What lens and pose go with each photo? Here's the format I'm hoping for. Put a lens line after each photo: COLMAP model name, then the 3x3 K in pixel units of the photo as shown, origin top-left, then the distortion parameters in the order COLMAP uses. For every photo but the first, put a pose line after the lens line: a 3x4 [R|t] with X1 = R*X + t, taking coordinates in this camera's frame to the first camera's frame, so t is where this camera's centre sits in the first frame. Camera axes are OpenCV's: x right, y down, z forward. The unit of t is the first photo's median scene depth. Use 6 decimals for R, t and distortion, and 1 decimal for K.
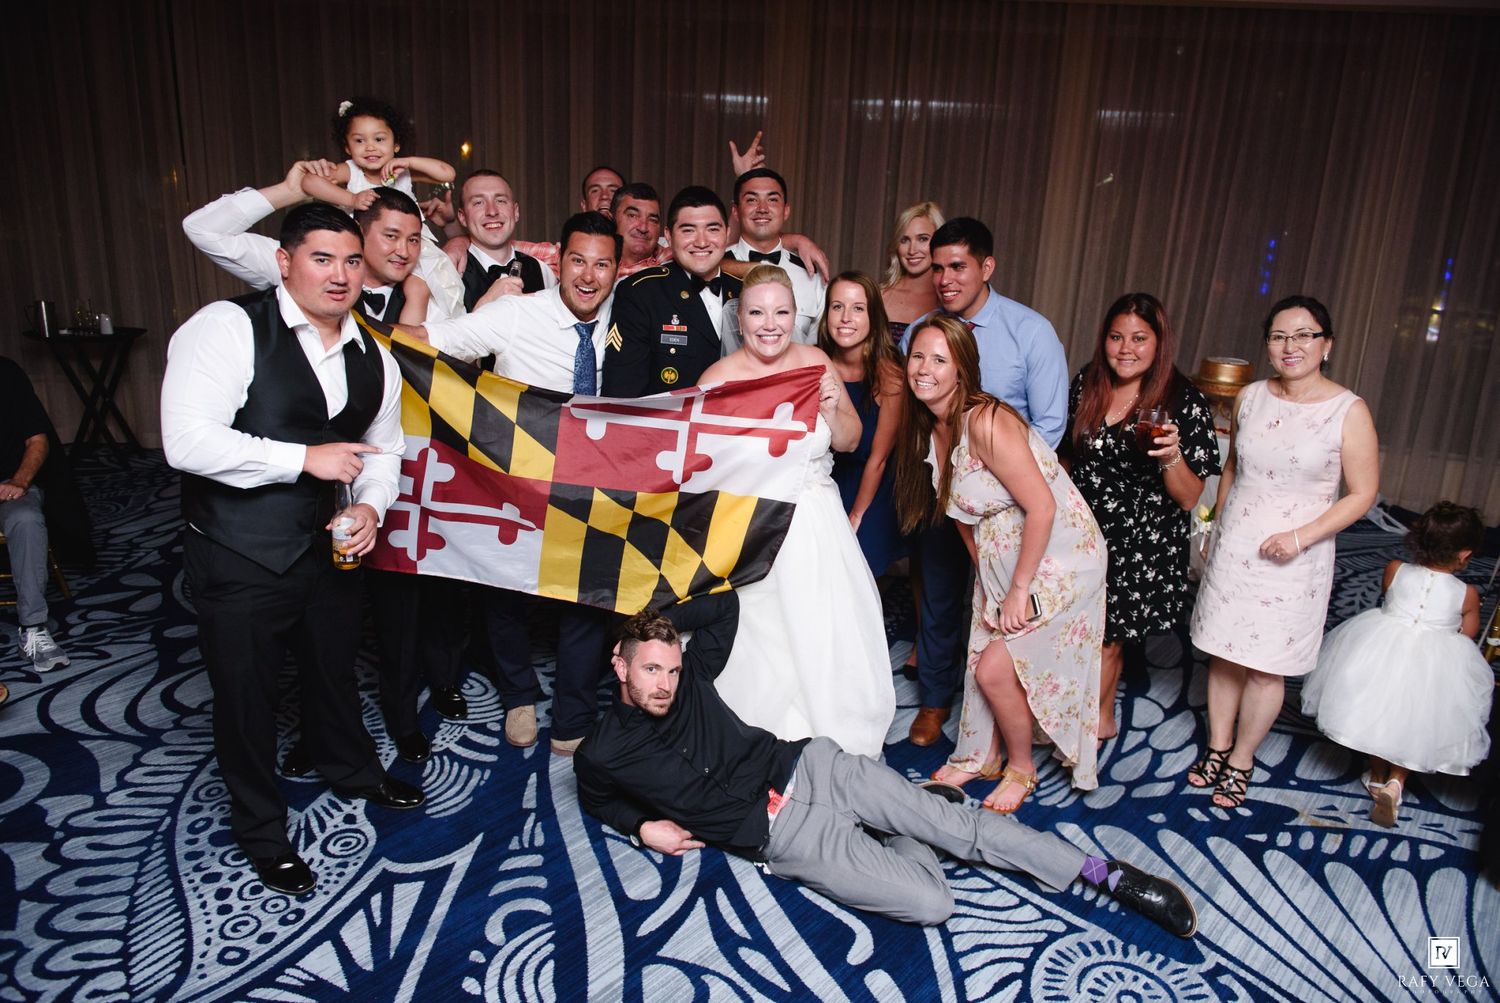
lens RADIAL K [[1051.7, 0, 758.2], [0, 1051.7, 513.5], [0, 0, 1]] dist [-0.052989, -0.002515]
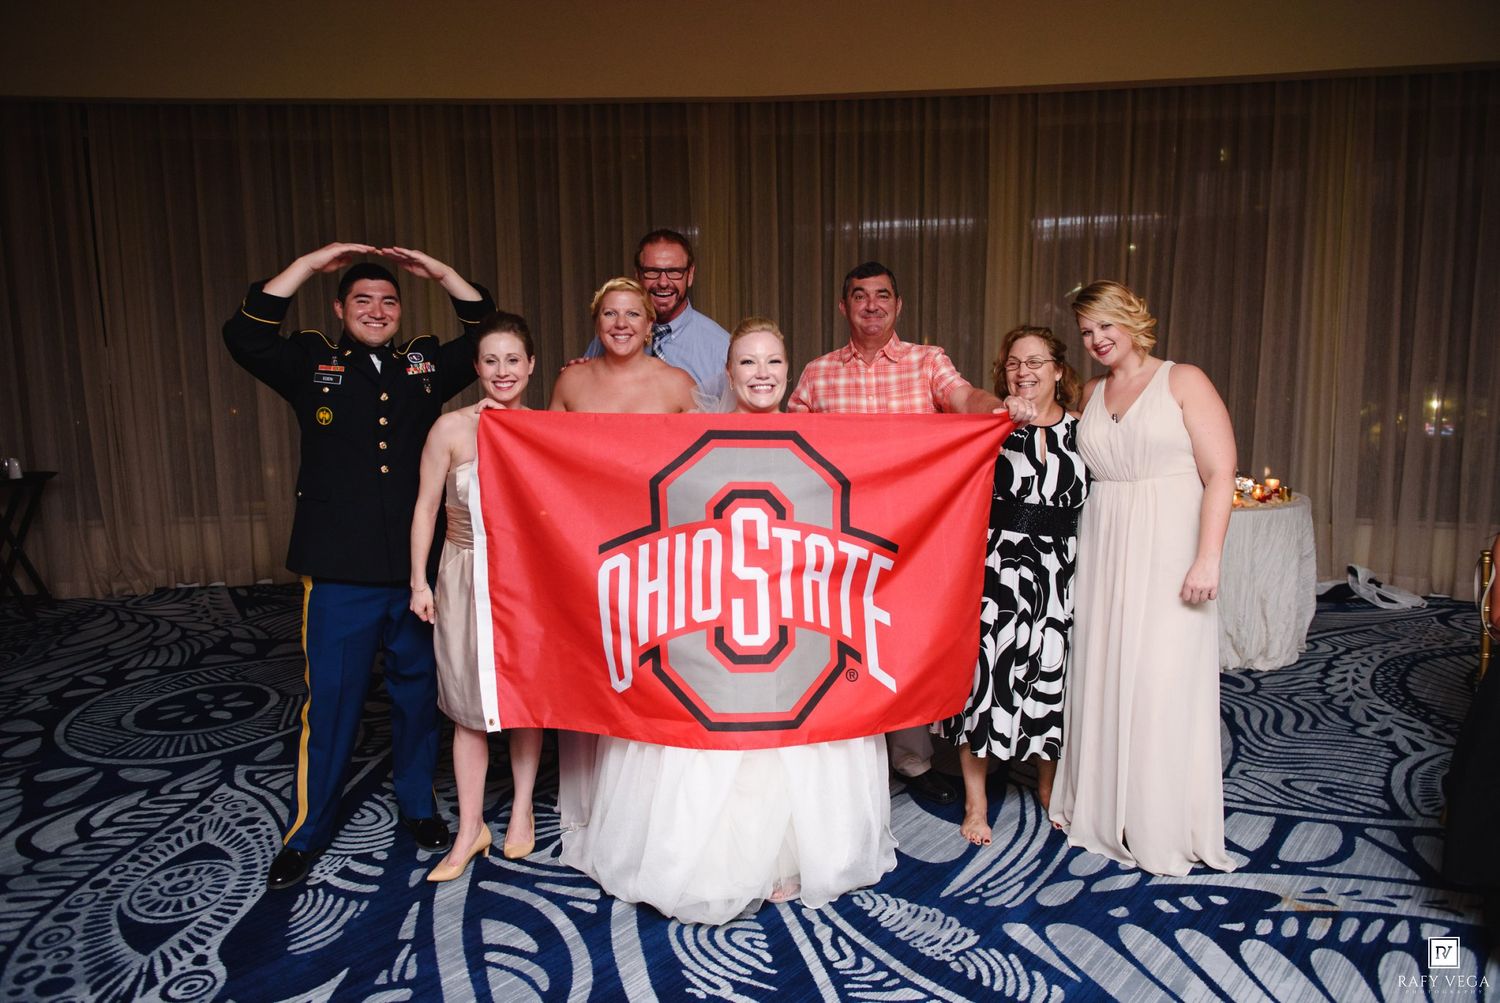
lens RADIAL K [[1102.7, 0, 752.6], [0, 1102.7, 502.5], [0, 0, 1]] dist [-0.049062, 0.001905]
pose [[0.998351, -0.057240, 0.004386, 0.085413], [0.057270, 0.987765, -0.145054, 0.062907], [0.003971, 0.145066, 0.989414, 0.032708]]
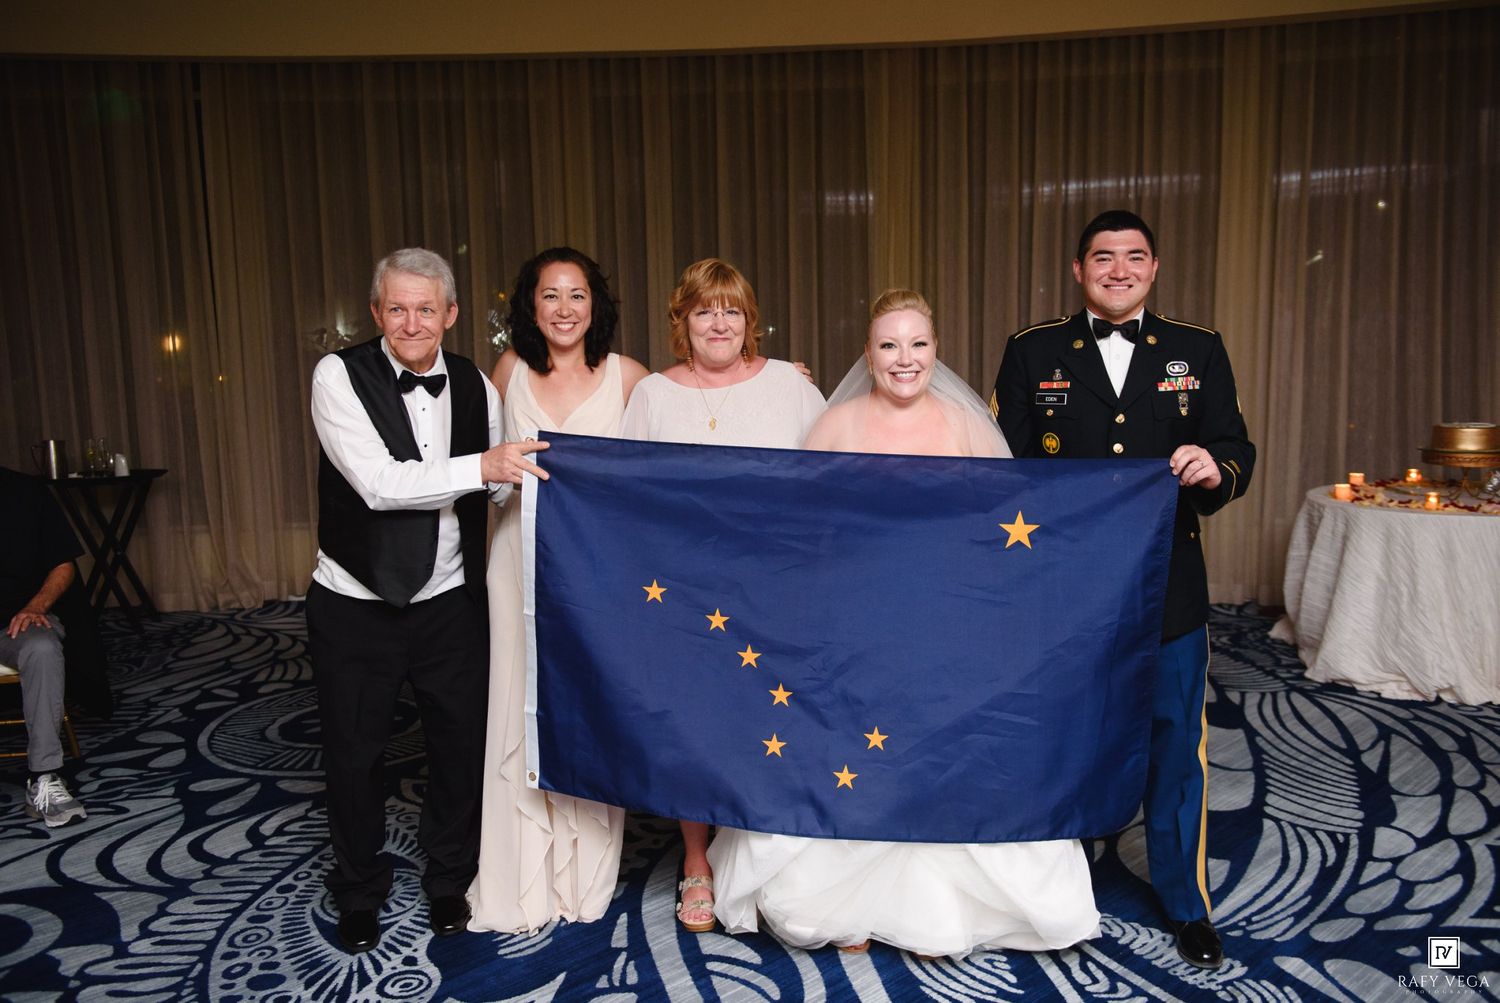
lens RADIAL K [[1338.2, 0, 748.6], [0, 1338.2, 502.4], [0, 0, 1]] dist [-0.002980, -0.000568]
pose [[0.993411, -0.051650, -0.102310, 0.010665], [0.034026, 0.985359, -0.167065, 0.106058], [0.109441, 0.162483, 0.980623, -0.089778]]
